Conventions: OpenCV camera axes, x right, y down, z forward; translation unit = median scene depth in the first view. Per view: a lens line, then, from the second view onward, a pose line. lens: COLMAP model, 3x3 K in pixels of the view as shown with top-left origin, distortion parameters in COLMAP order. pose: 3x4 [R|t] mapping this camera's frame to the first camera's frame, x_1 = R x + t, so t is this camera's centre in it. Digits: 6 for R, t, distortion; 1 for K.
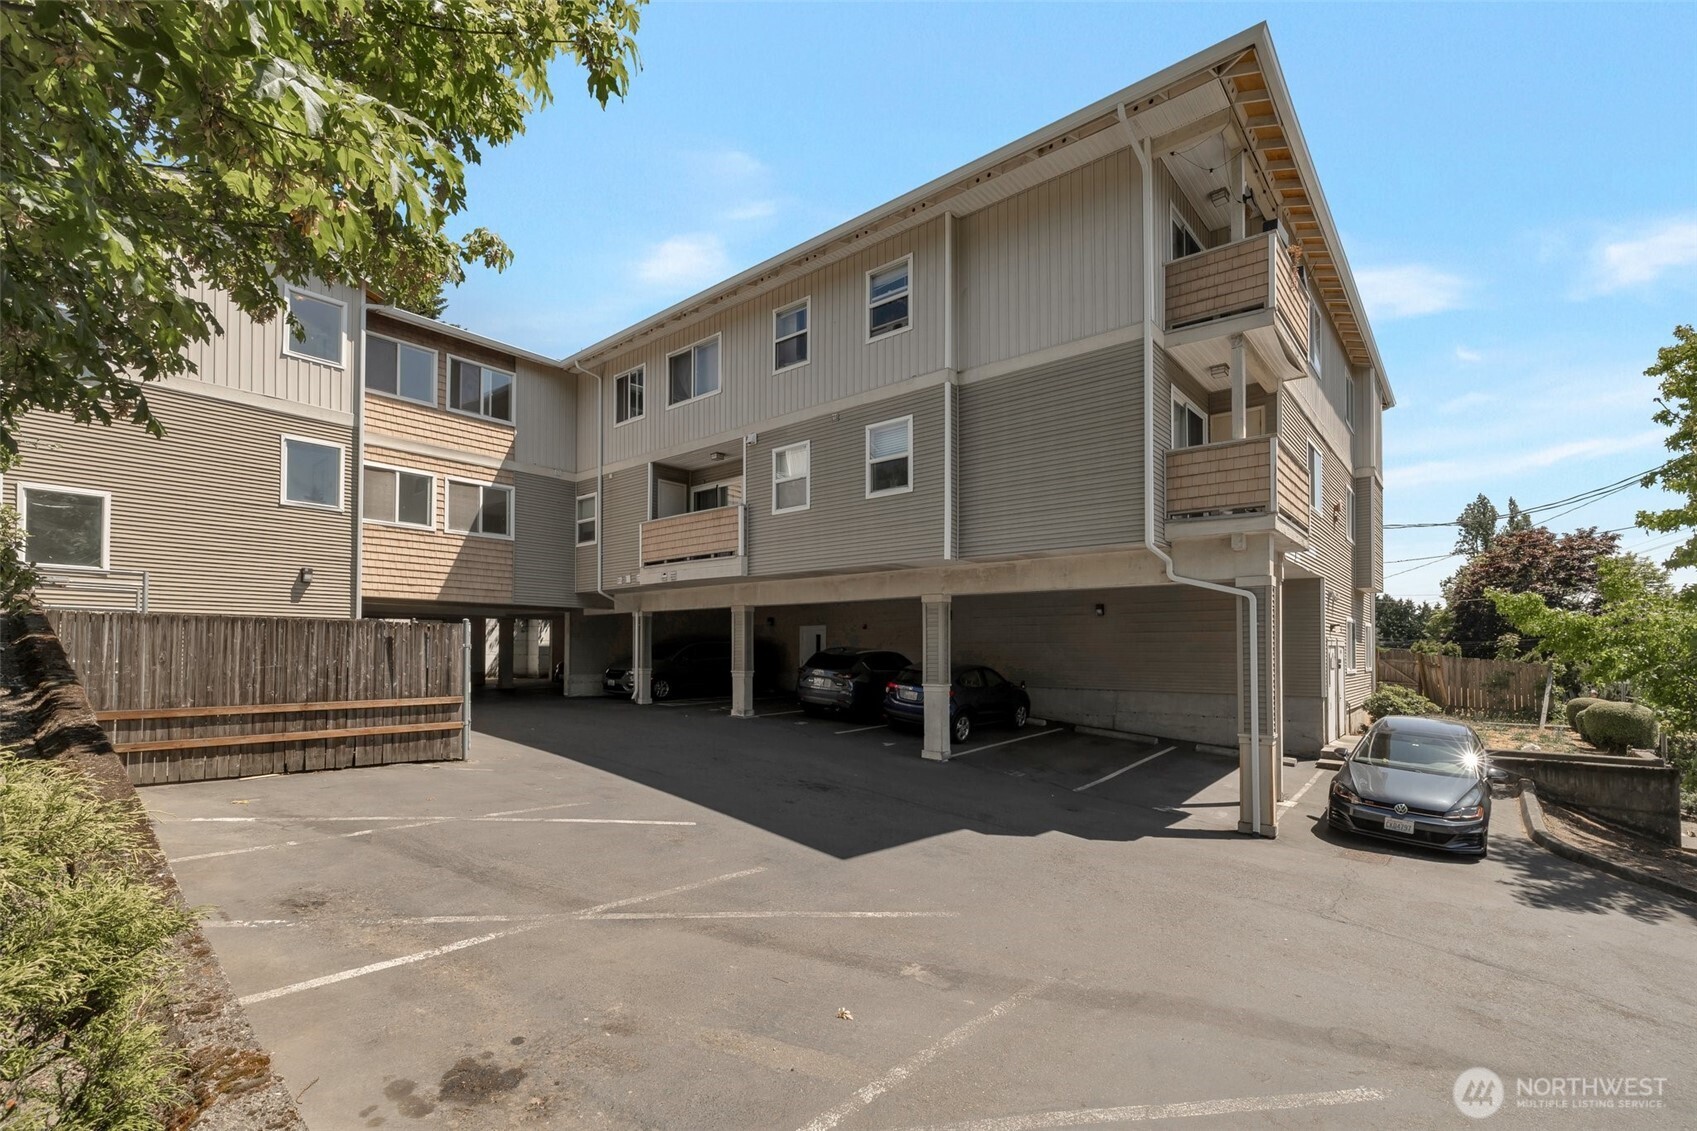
lens RADIAL K [[755.4, 0, 851.0], [0, 755.4, 649.2], [0, 0, 1]] dist [-0.000049, -0.000046]
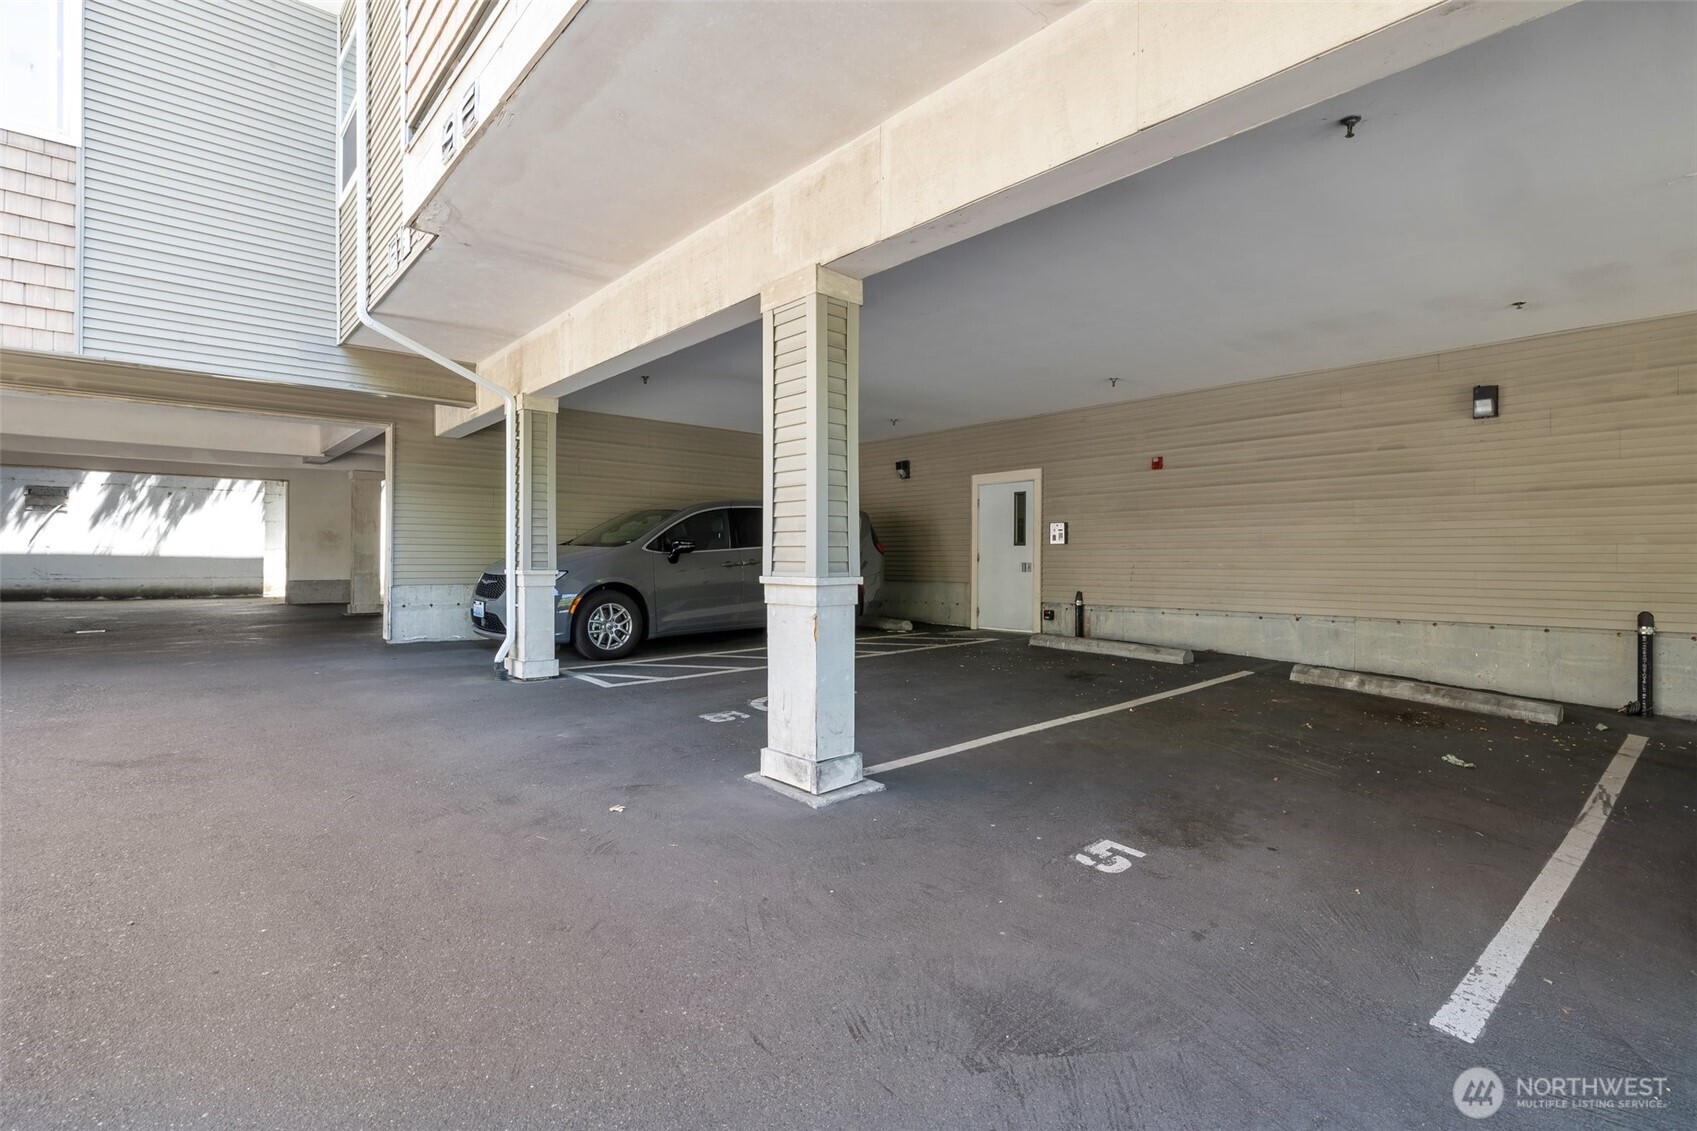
lens RADIAL K [[799.7, 0, 848.5], [0, 799.7, 565.5], [0, 0, 1]] dist [0.000029, -0.000007]
pose [[0.988654, 0.002543, -0.150190, -0.092587], [-0.001025, 0.999948, 0.010190, 0.021535], [0.150208, -0.009920, 0.988605, 0.733140]]
